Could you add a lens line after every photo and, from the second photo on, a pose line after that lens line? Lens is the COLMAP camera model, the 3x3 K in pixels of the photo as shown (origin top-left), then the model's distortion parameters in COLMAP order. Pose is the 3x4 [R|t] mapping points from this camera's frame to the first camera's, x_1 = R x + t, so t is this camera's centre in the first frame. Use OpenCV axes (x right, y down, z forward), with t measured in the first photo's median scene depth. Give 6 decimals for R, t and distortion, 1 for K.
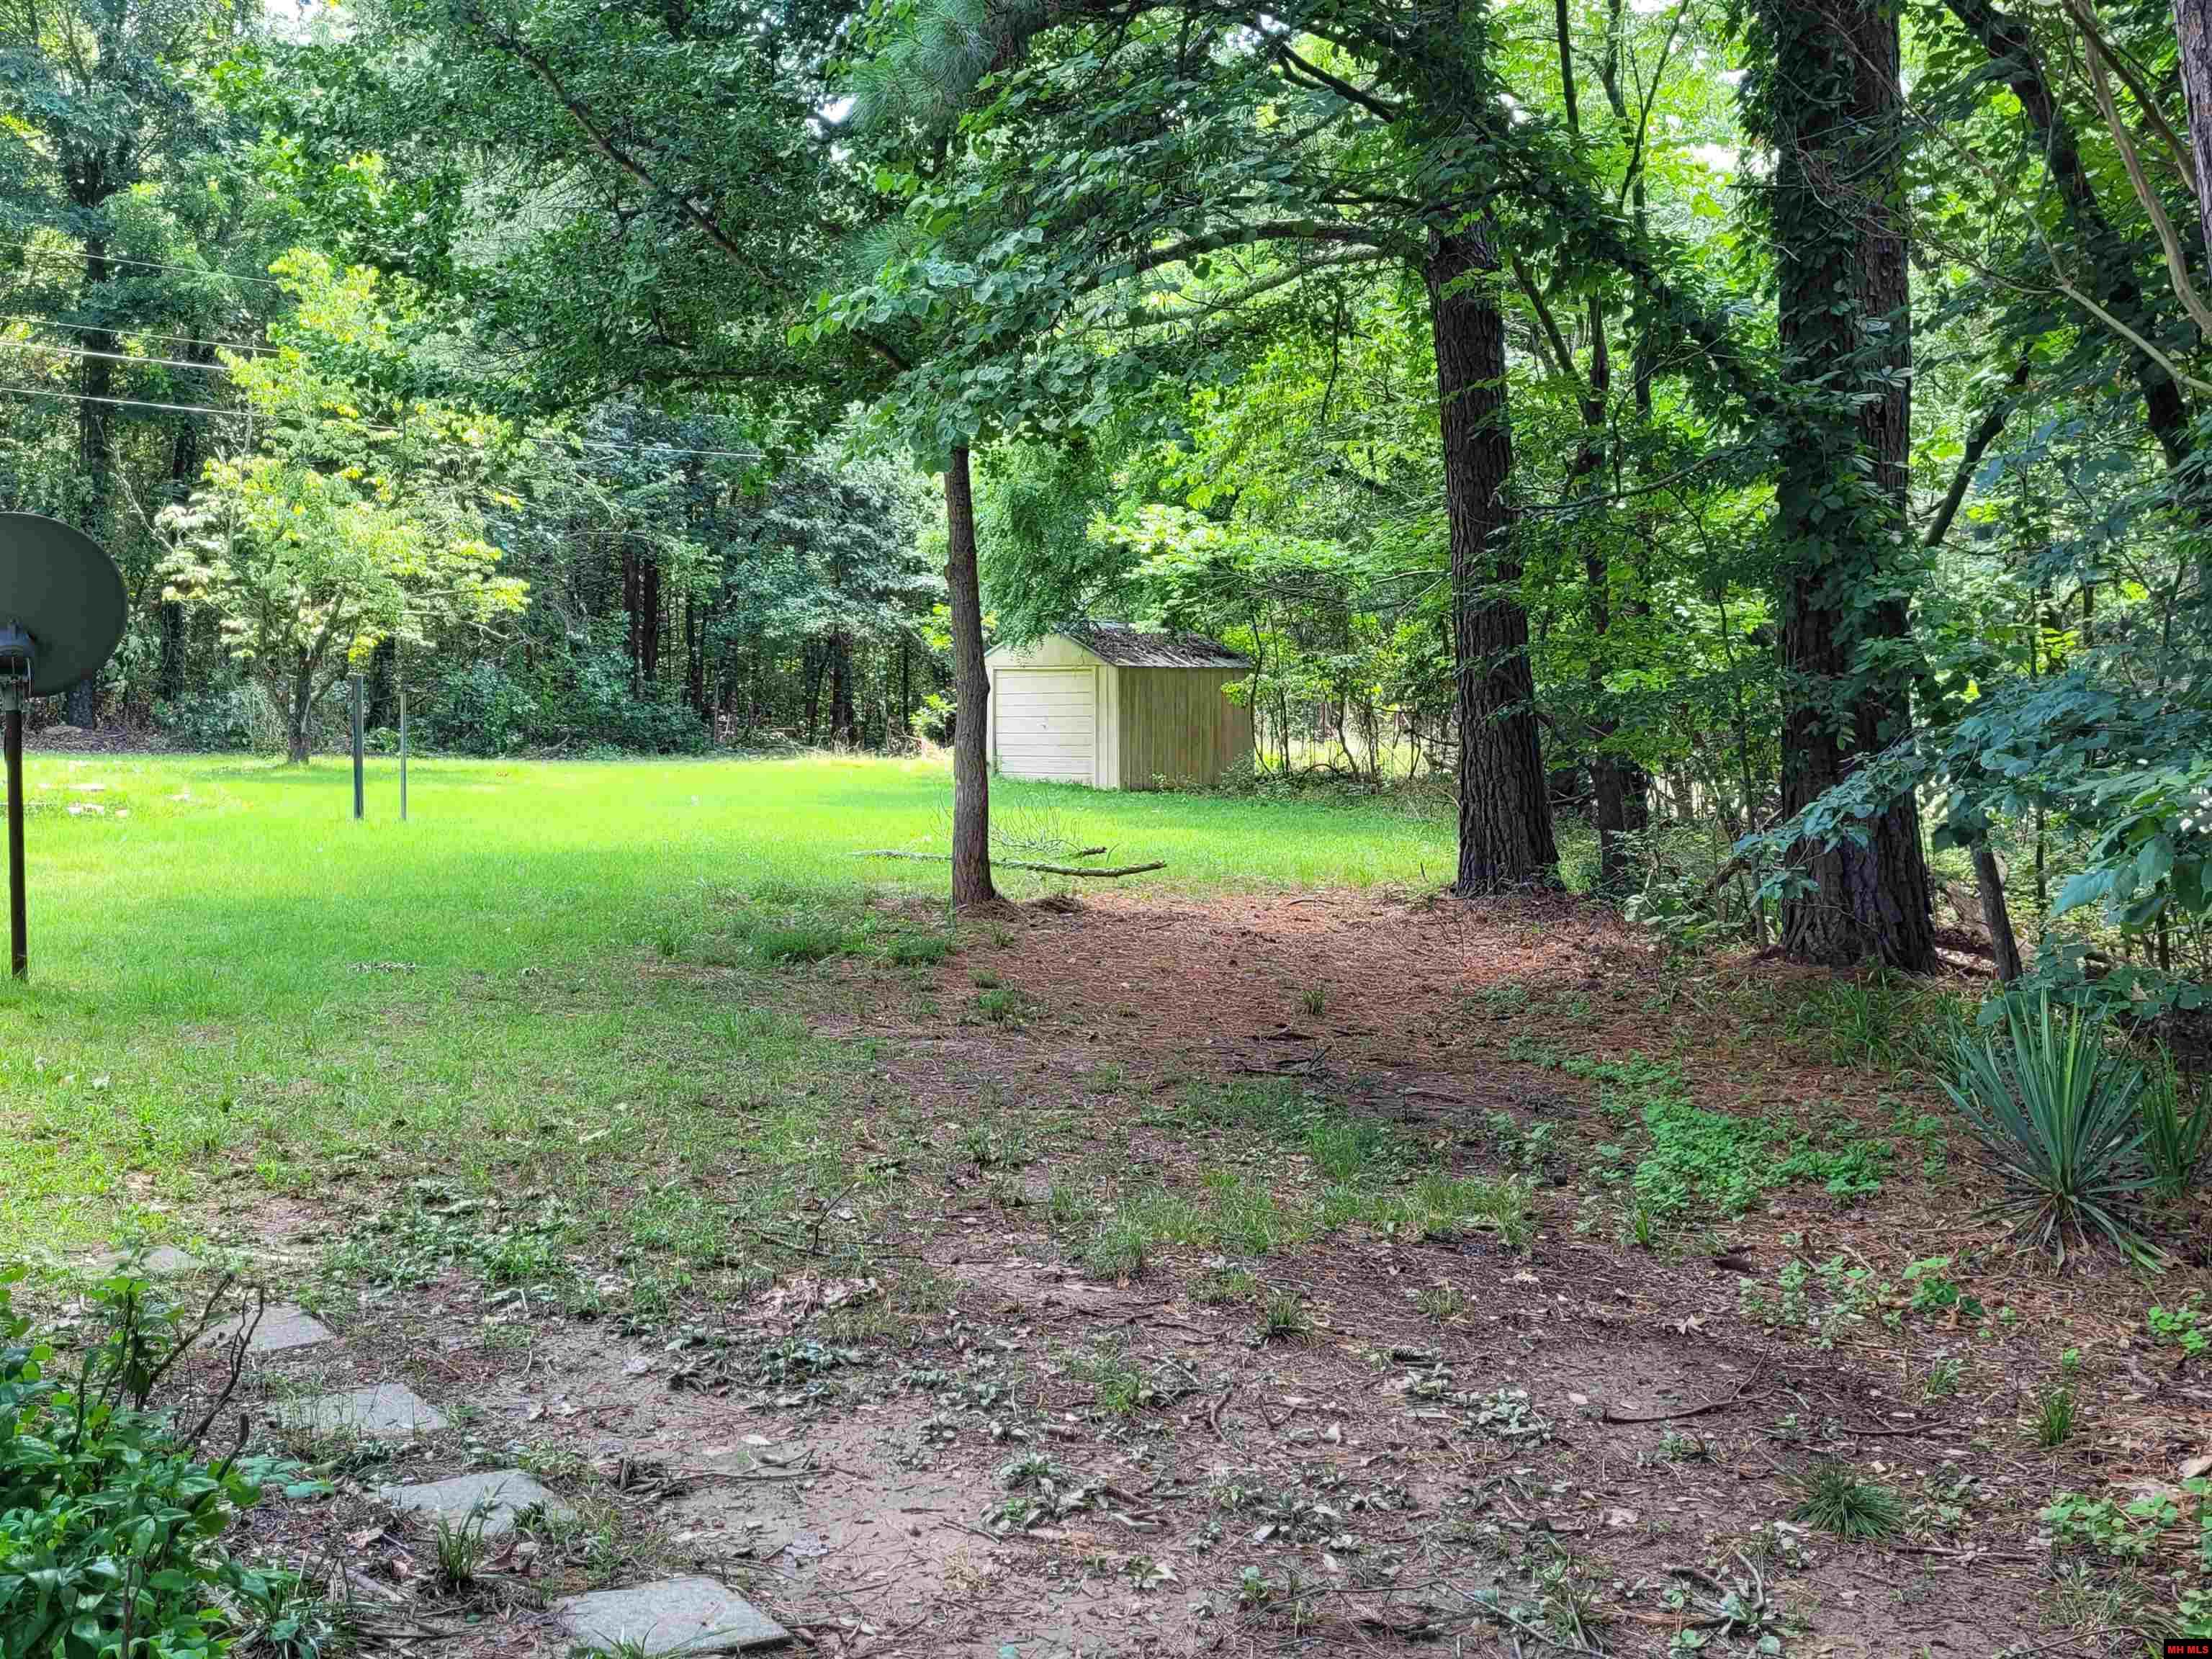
lens RADIAL K [[2414.6, 0, 1130.4], [0, 2414.6, 819.5], [0, 0, 1]] dist [0.044060, 0.000000]
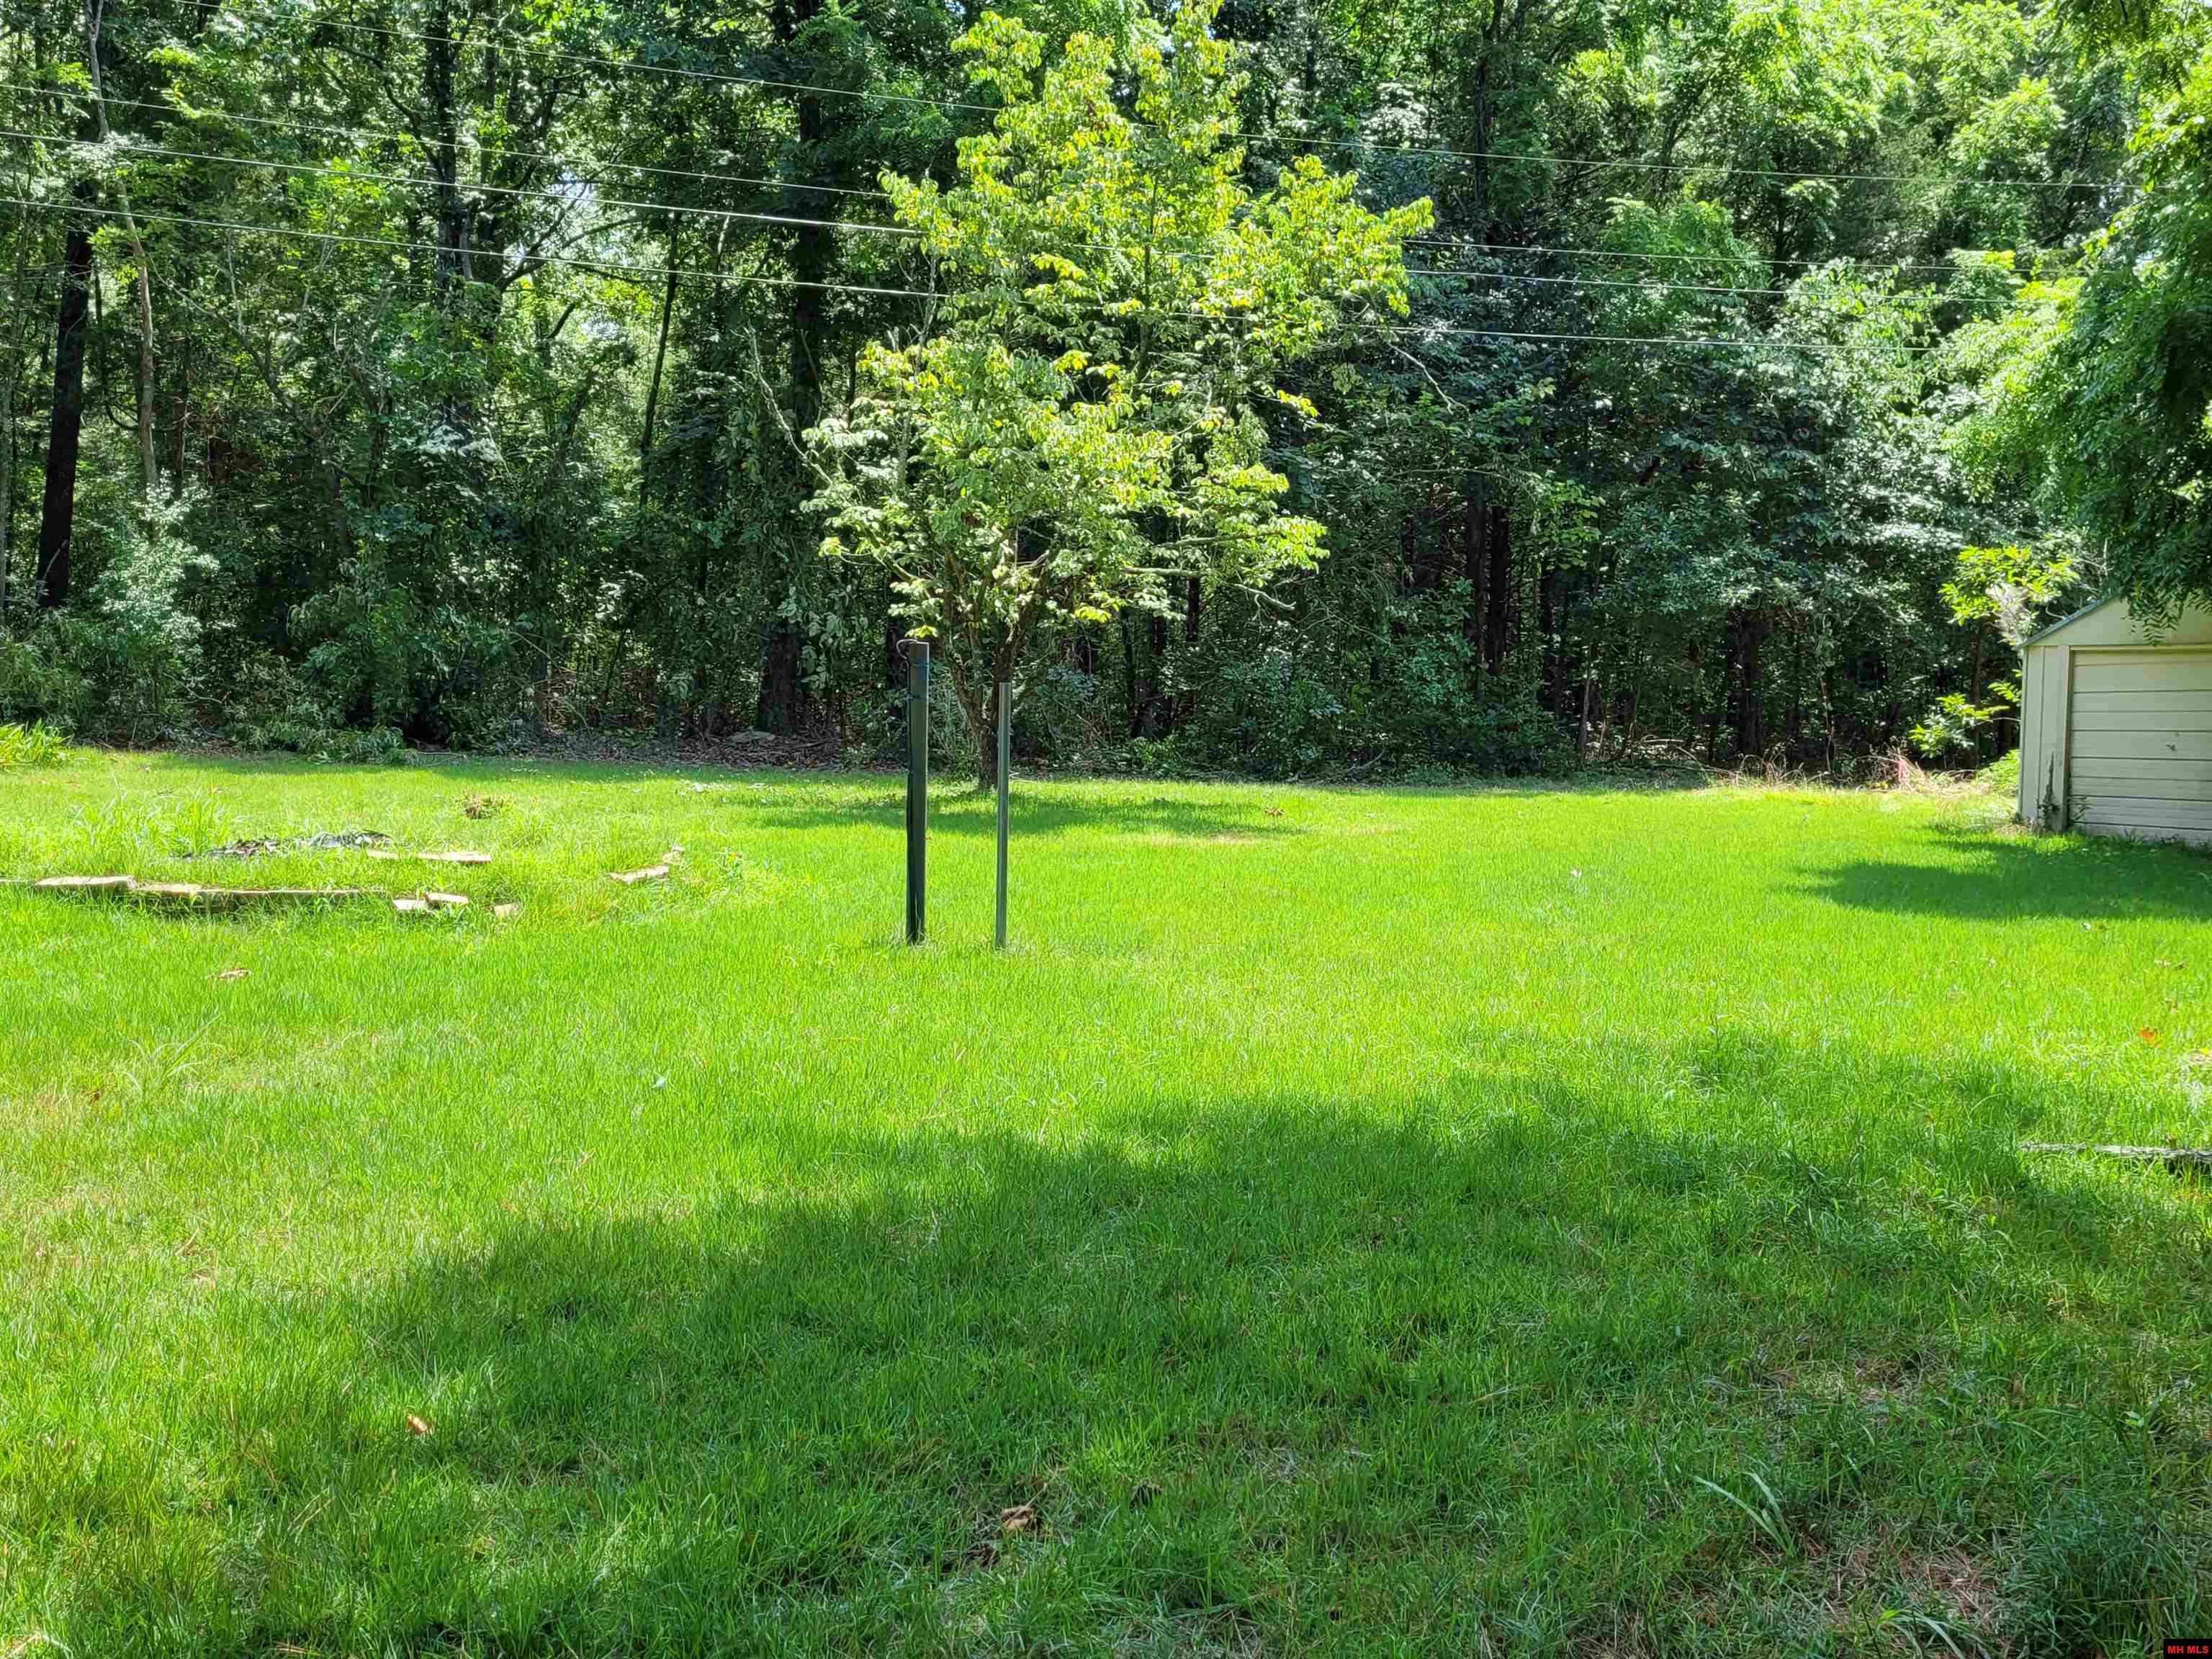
lens RADIAL K [[2414.6, 0, 1104.9], [0, 2414.6, 849.9], [0, 0, 1]] dist [0.044060, 0.000000]
pose [[0.938717, 0.027236, -0.343610, -0.074017], [-0.023454, 0.999610, 0.015158, -0.016786], [0.343889, -0.006170, 0.938990, 0.354419]]
